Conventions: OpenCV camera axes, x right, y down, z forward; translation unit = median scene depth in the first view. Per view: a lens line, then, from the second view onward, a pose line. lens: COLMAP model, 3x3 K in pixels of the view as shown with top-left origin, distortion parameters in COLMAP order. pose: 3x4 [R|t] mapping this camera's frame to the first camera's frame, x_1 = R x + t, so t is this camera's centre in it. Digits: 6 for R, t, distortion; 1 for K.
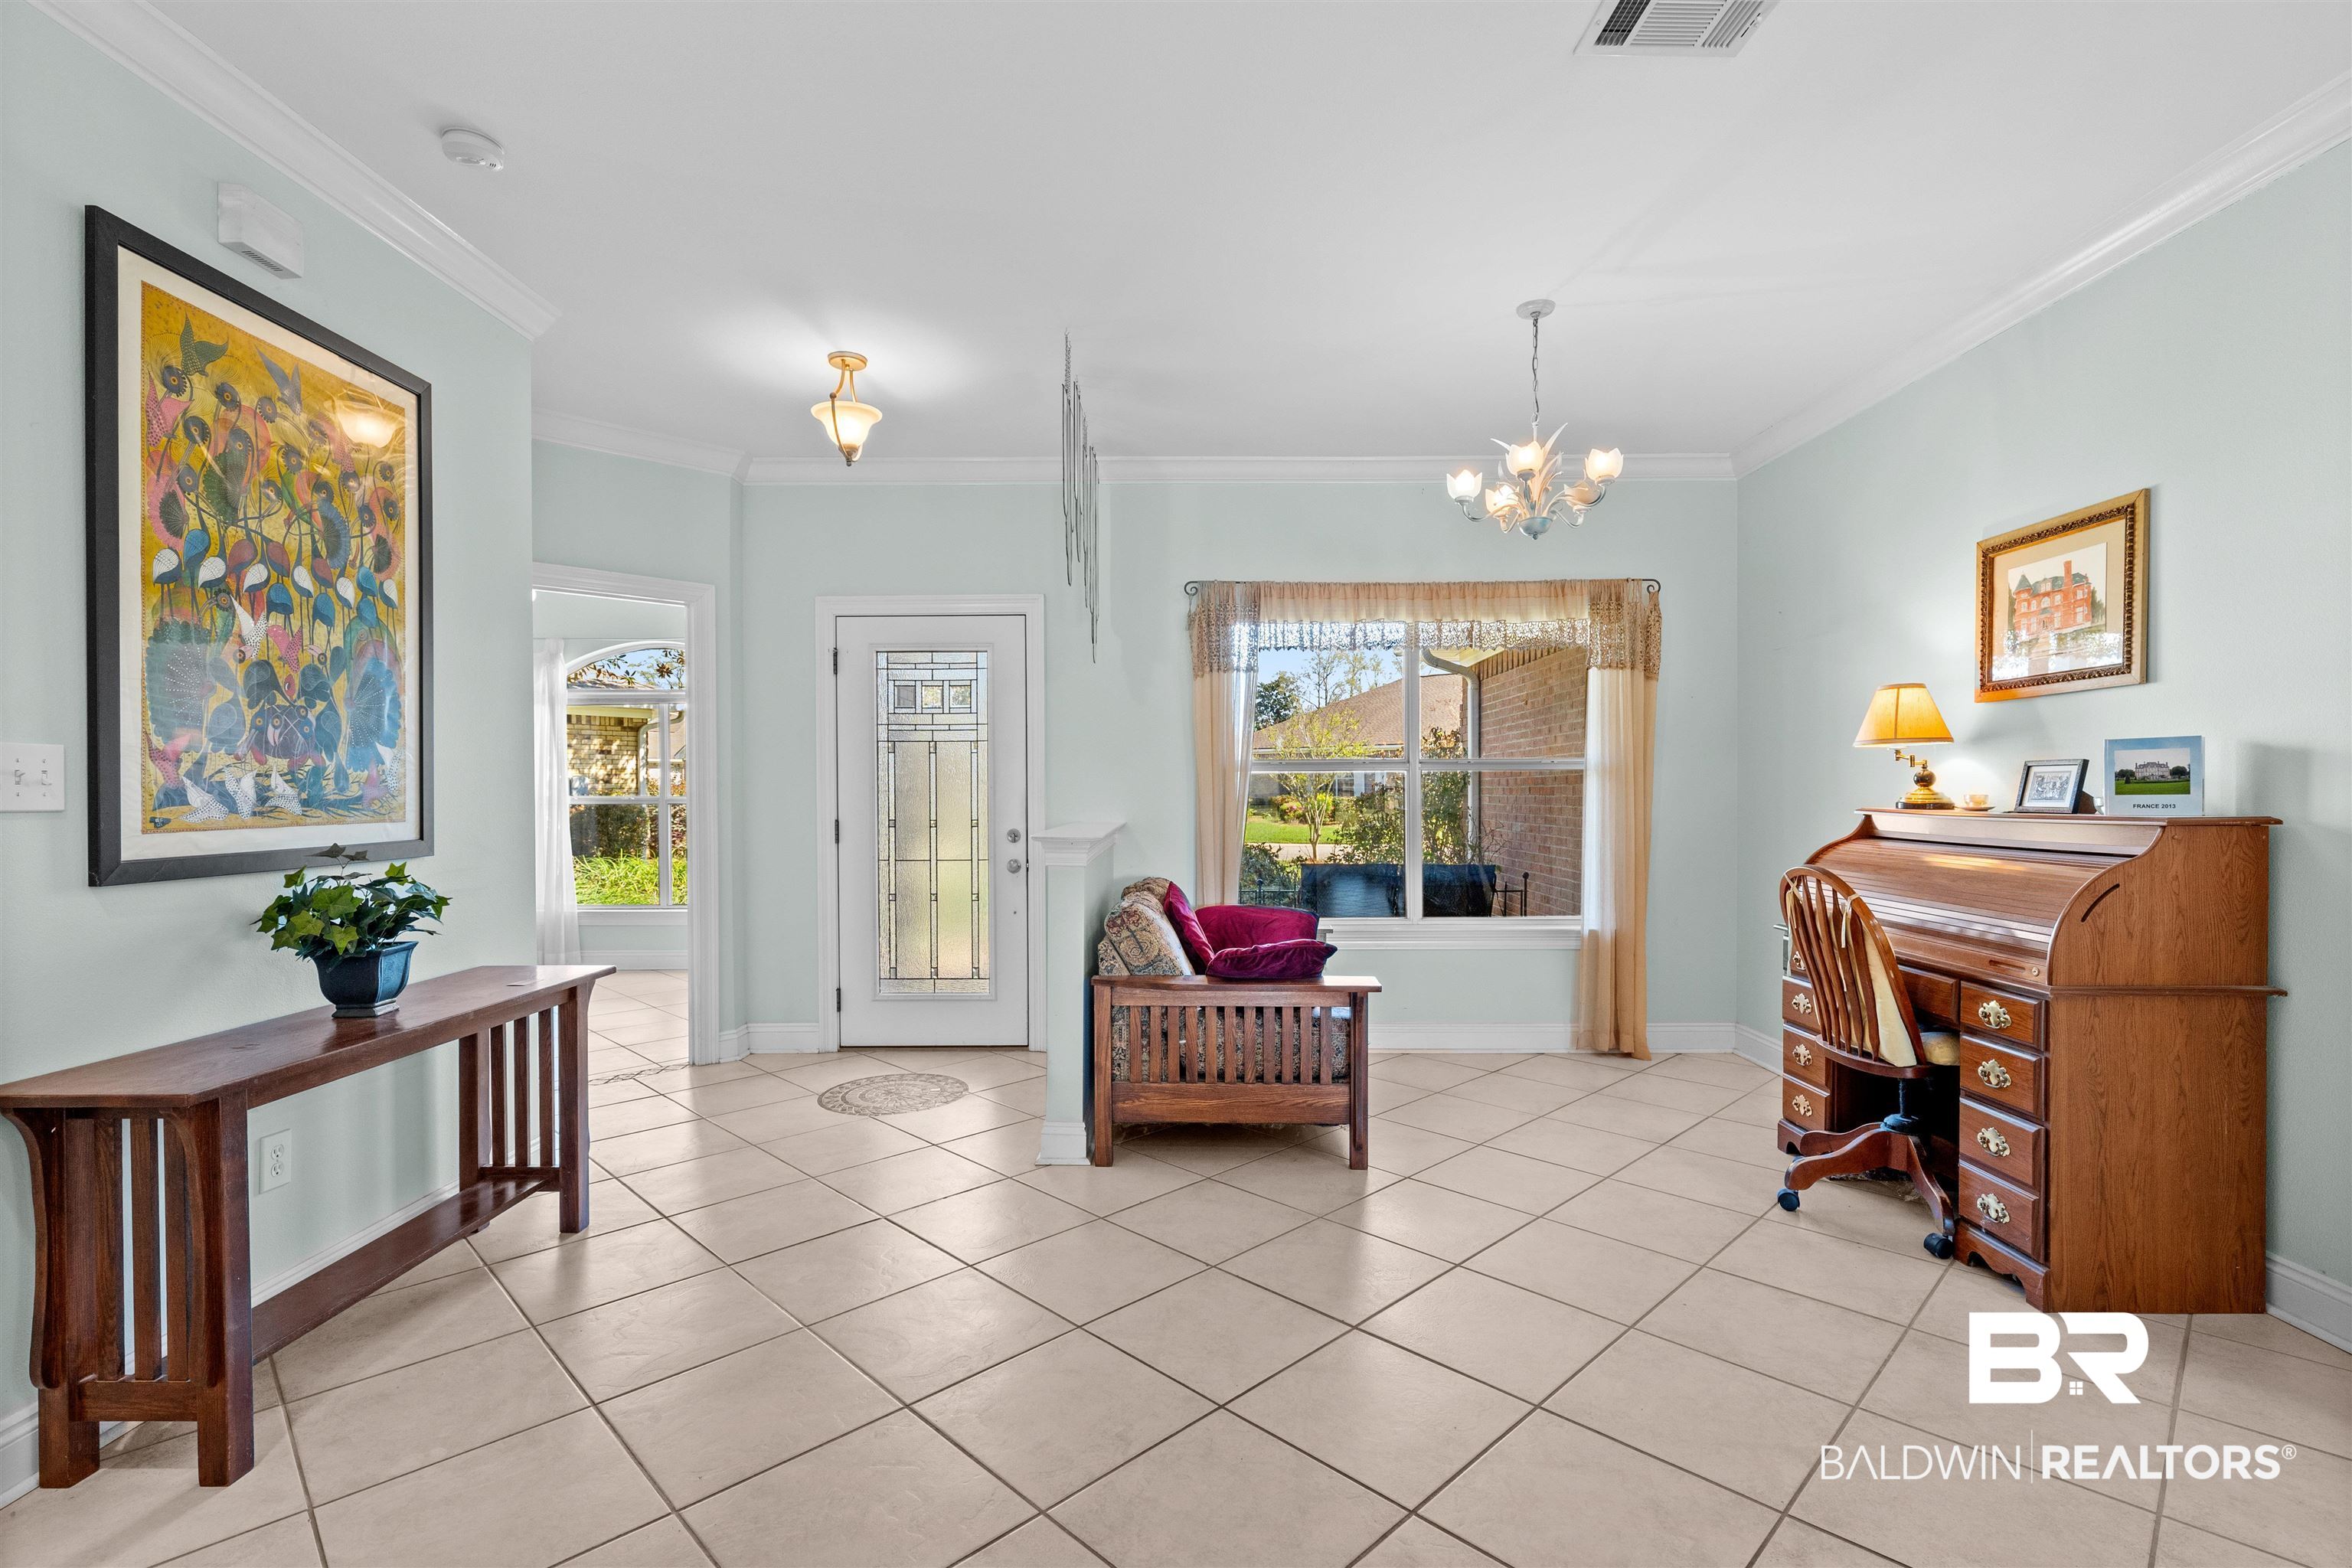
lens RADIAL K [[1126.0, 0, 1173.1], [0, 1126.0, 799.2], [0, 0, 1]] dist [0.002418, -0.000177]
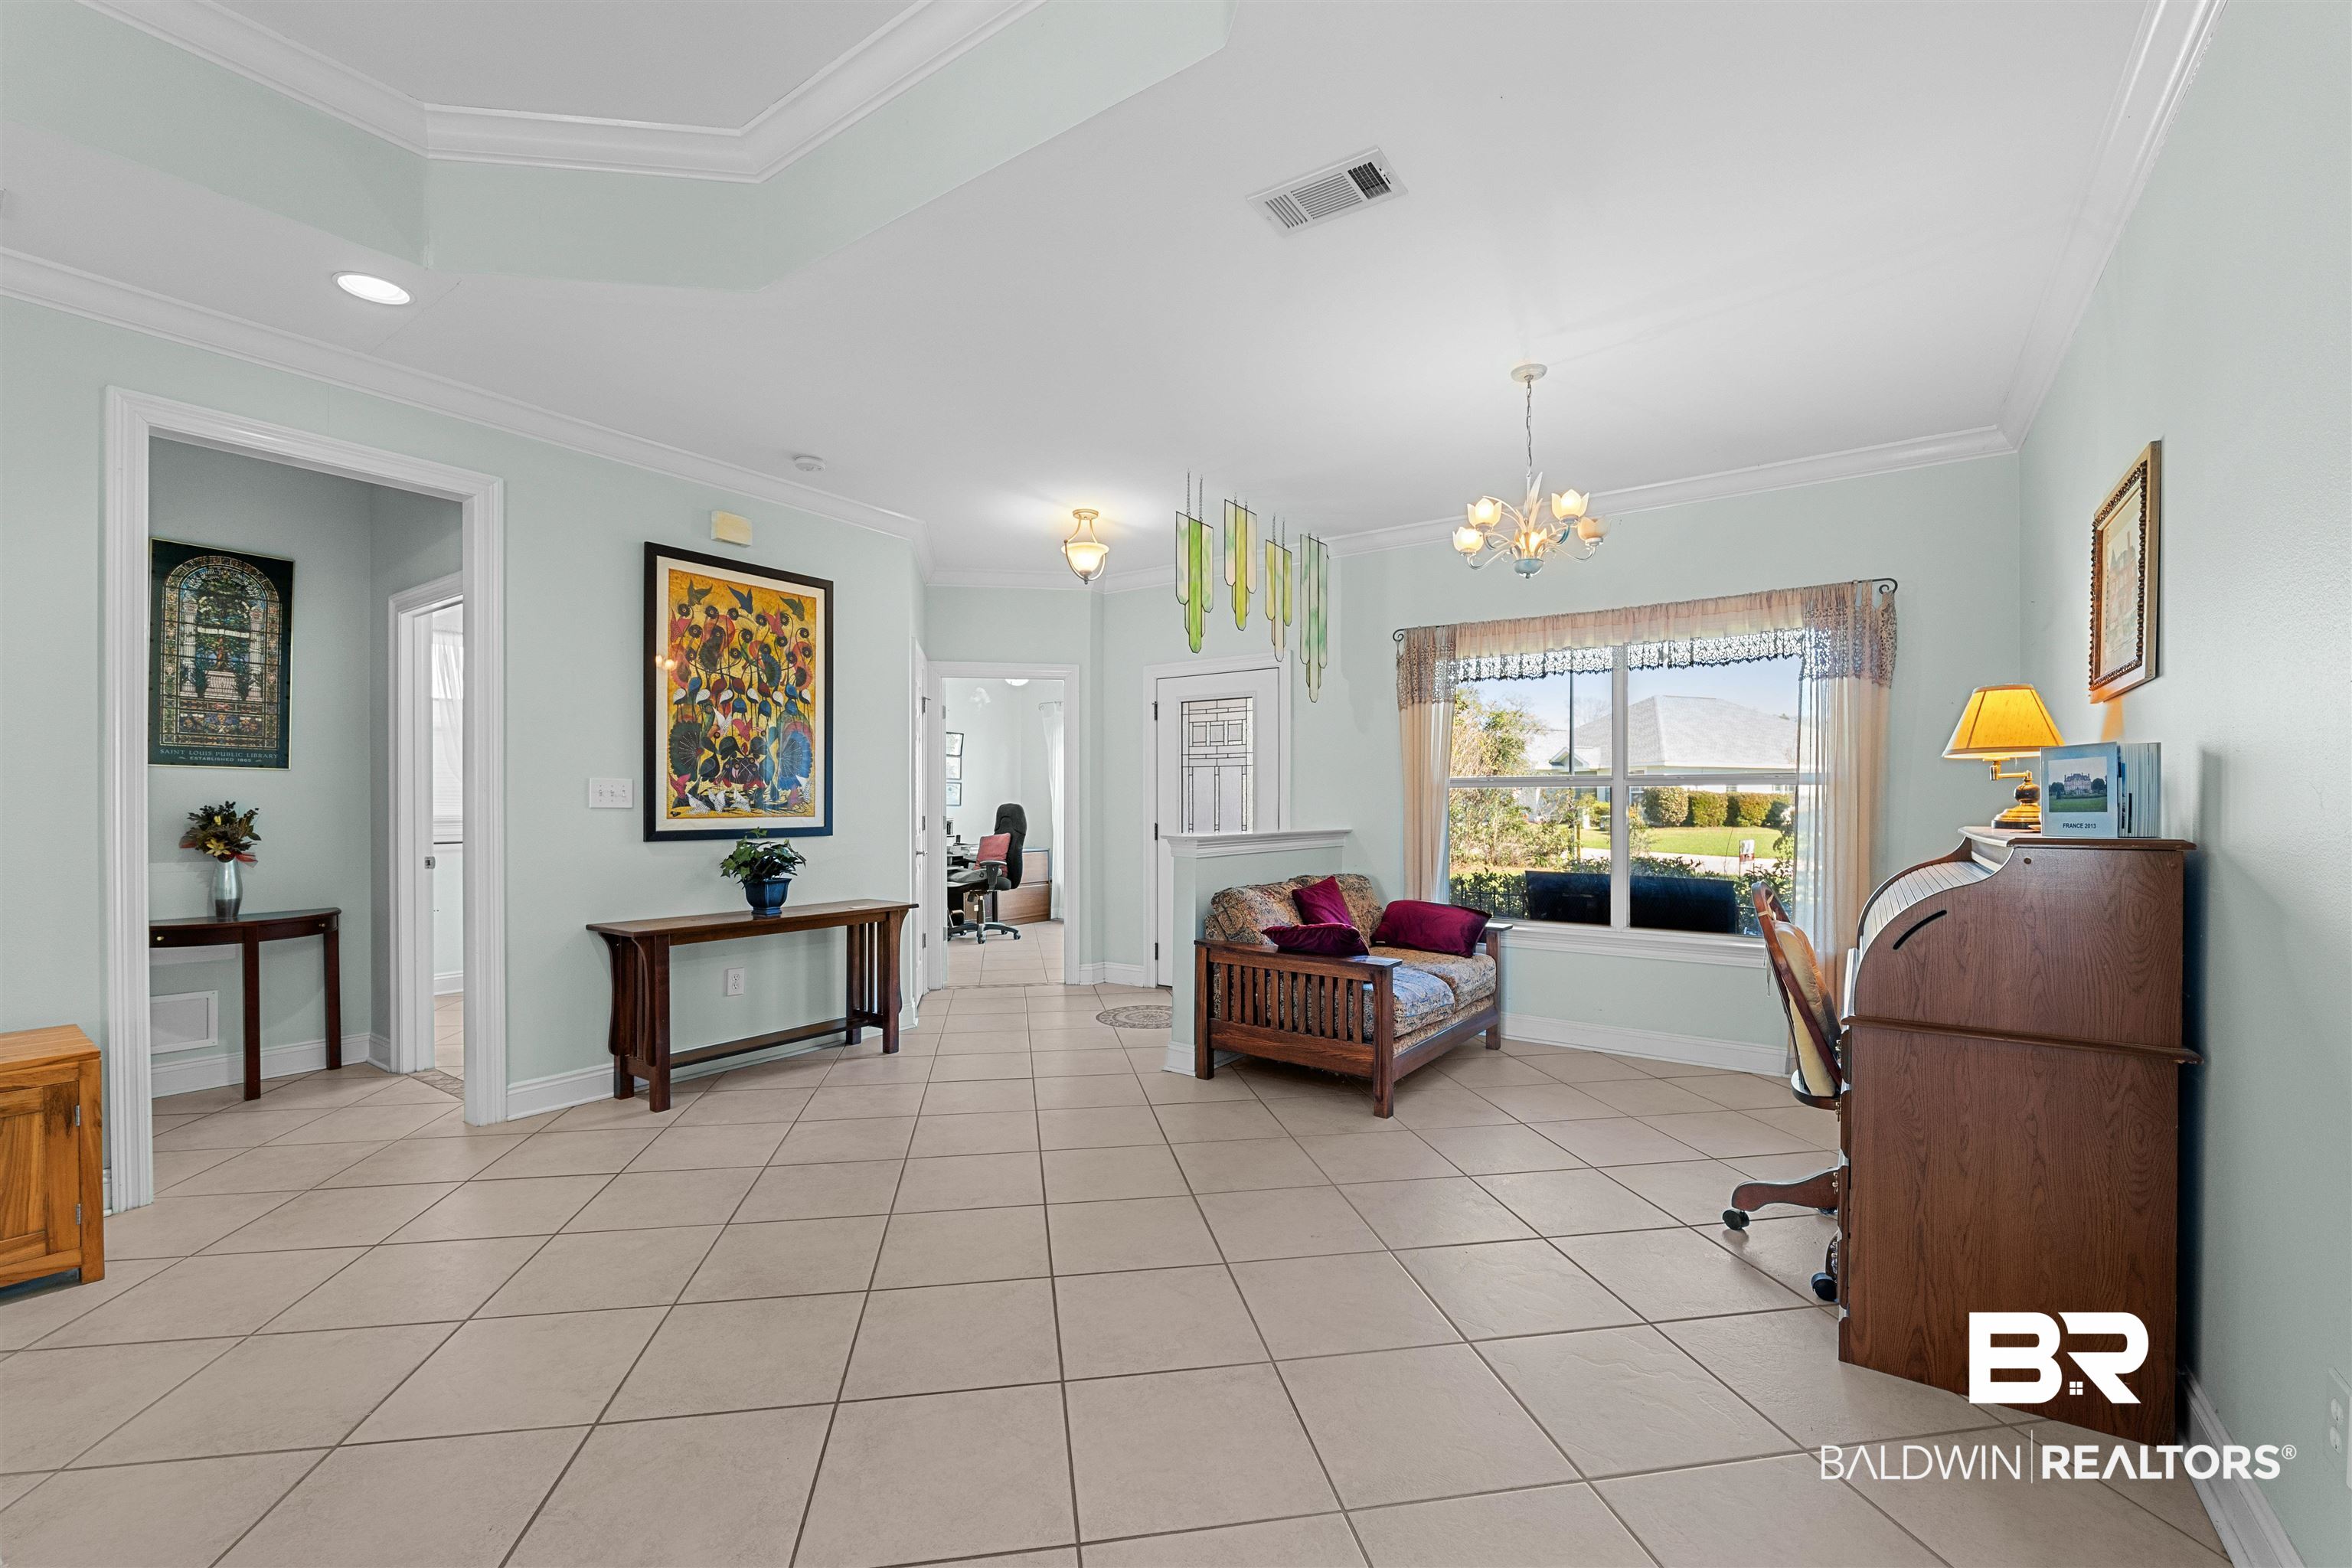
lens RADIAL K [[972.5, 0, 1139.9], [0, 972.5, 810.1], [0, 0, 1]] dist [-0.010842, 0.000008]
pose [[0.810943, 0.009181, -0.585053, 0.573464], [-0.010553, 0.999944, 0.001064, 0.000930], [0.585030, 0.005311, 0.810994, 0.002594]]
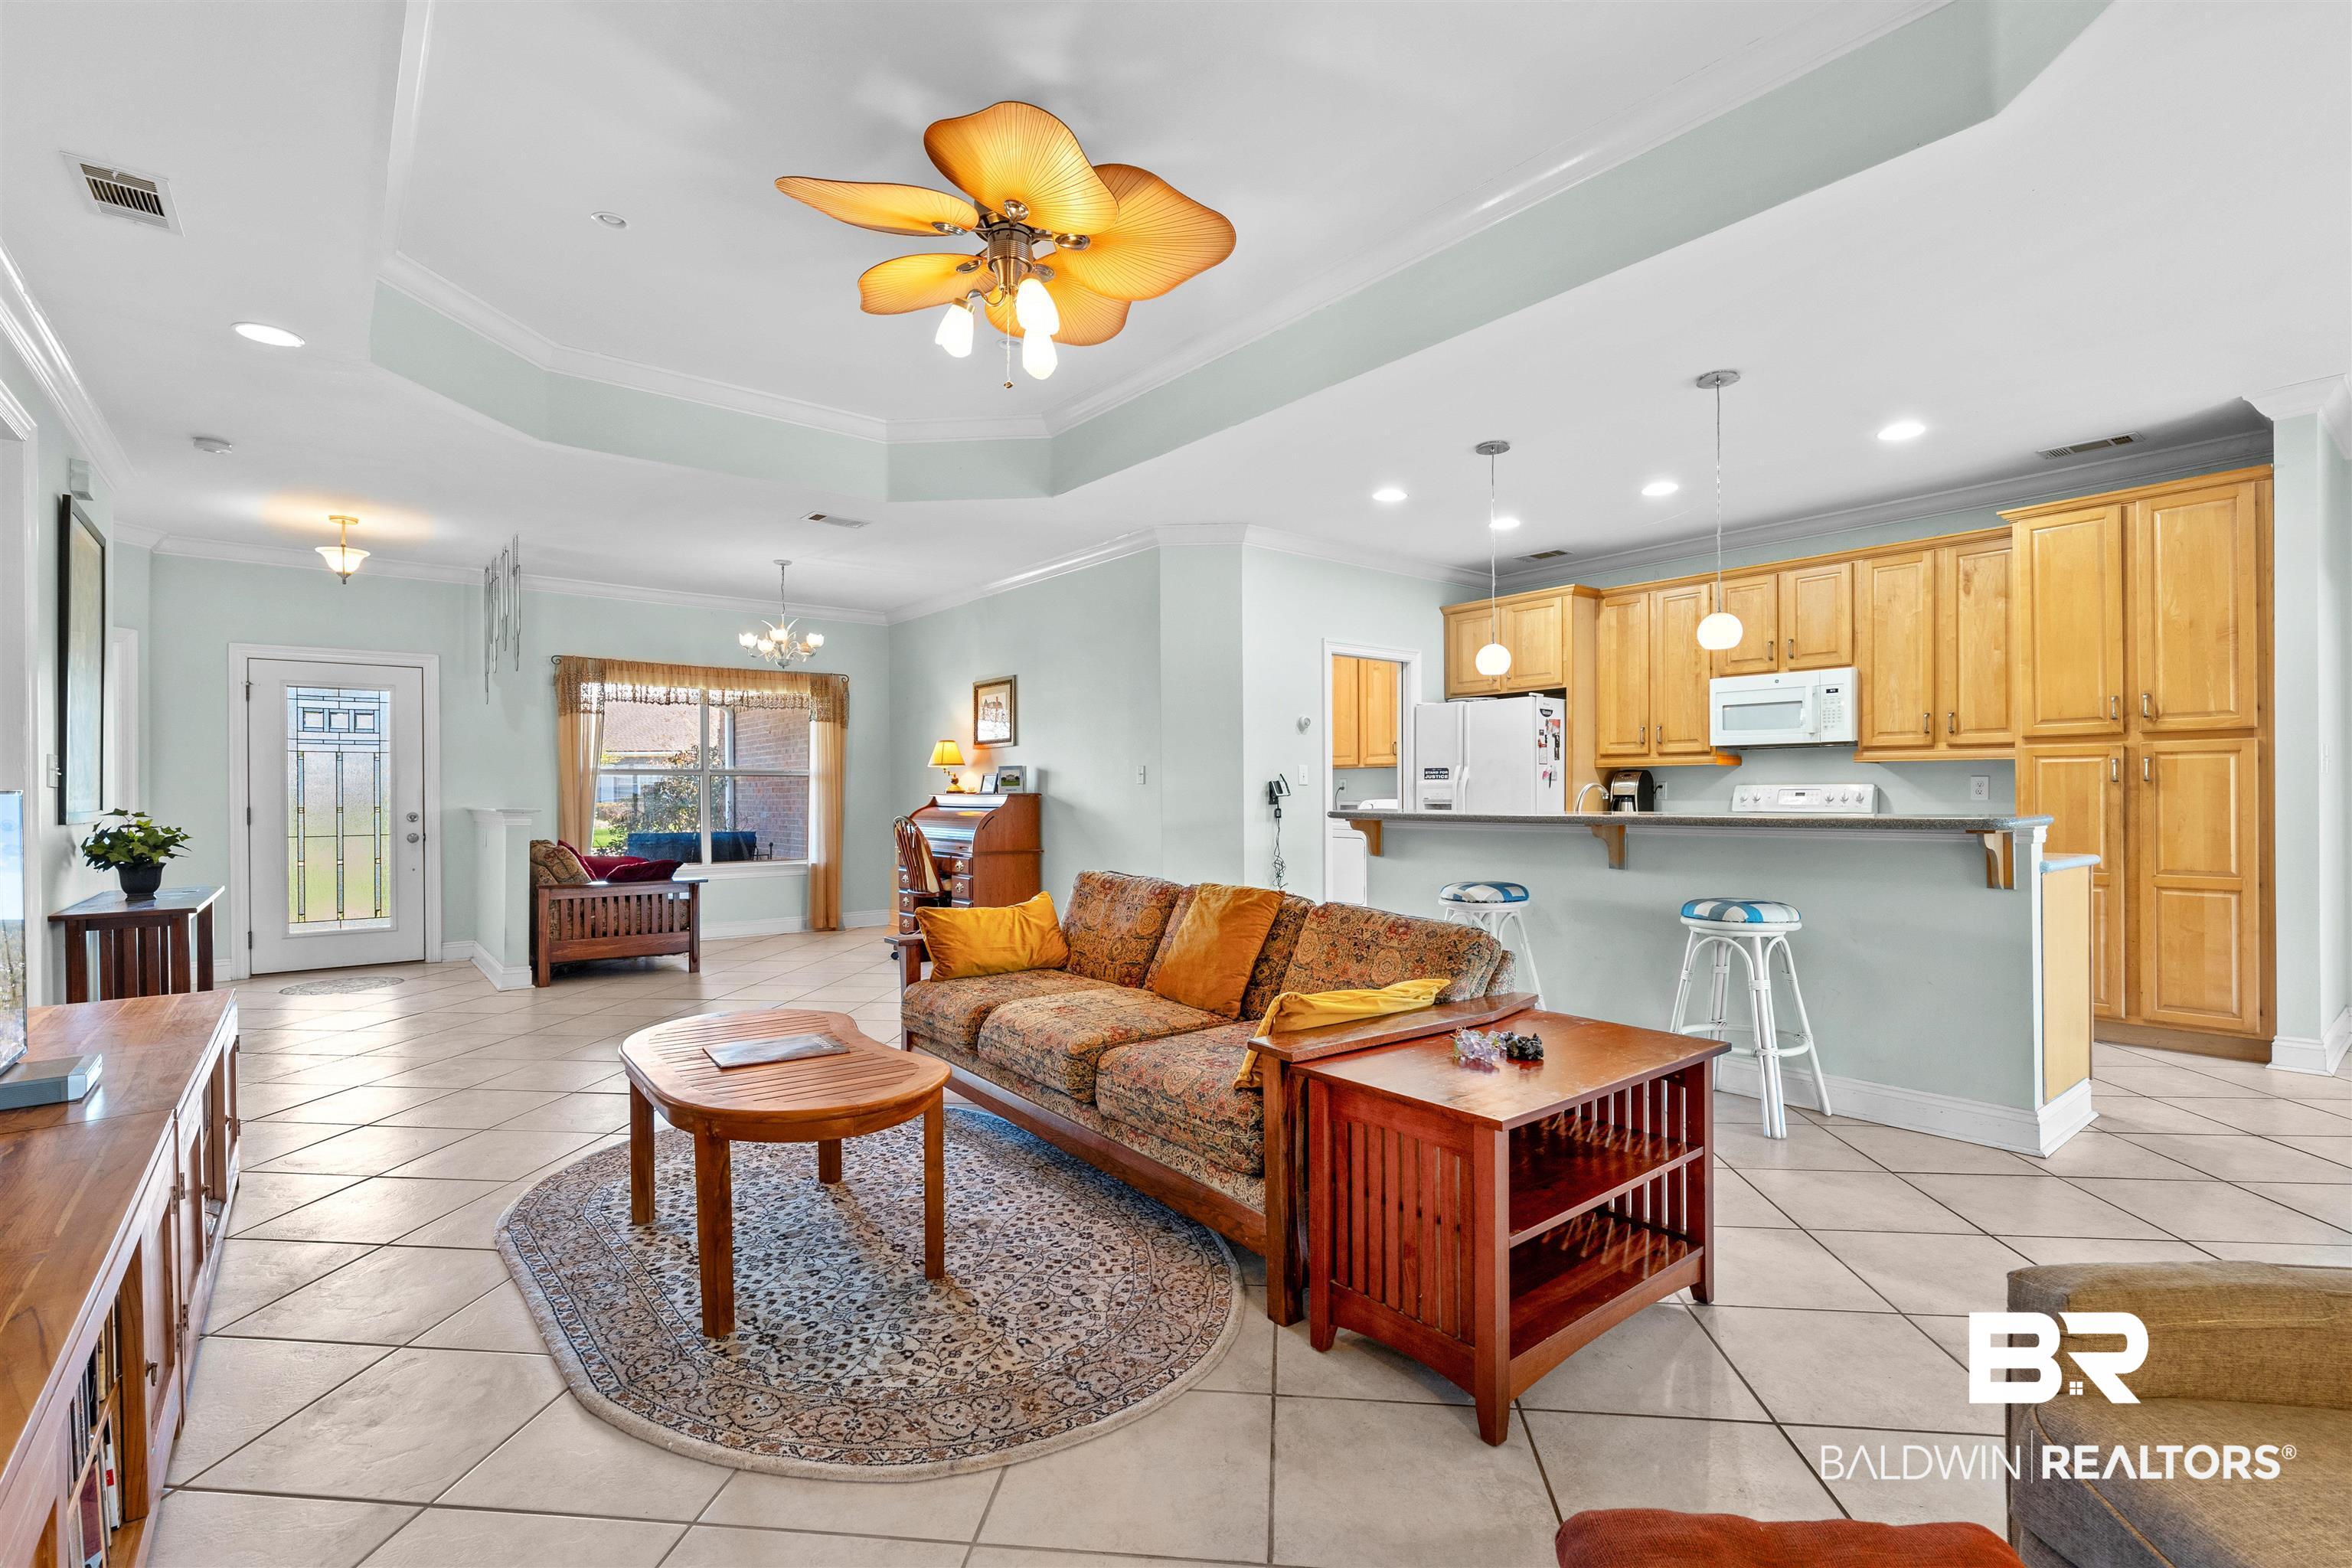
lens RADIAL K [[1073.2, 0, 1246.7], [0, 1073.2, 792.0], [0, 0, 1]] dist [0.001546, -0.000096]
pose [[0.742973, -0.001274, 0.669320, -0.394907], [0.009889, 0.999910, -0.009075, 0.033222], [-0.669248, 0.013361, 0.742919, -1.116713]]
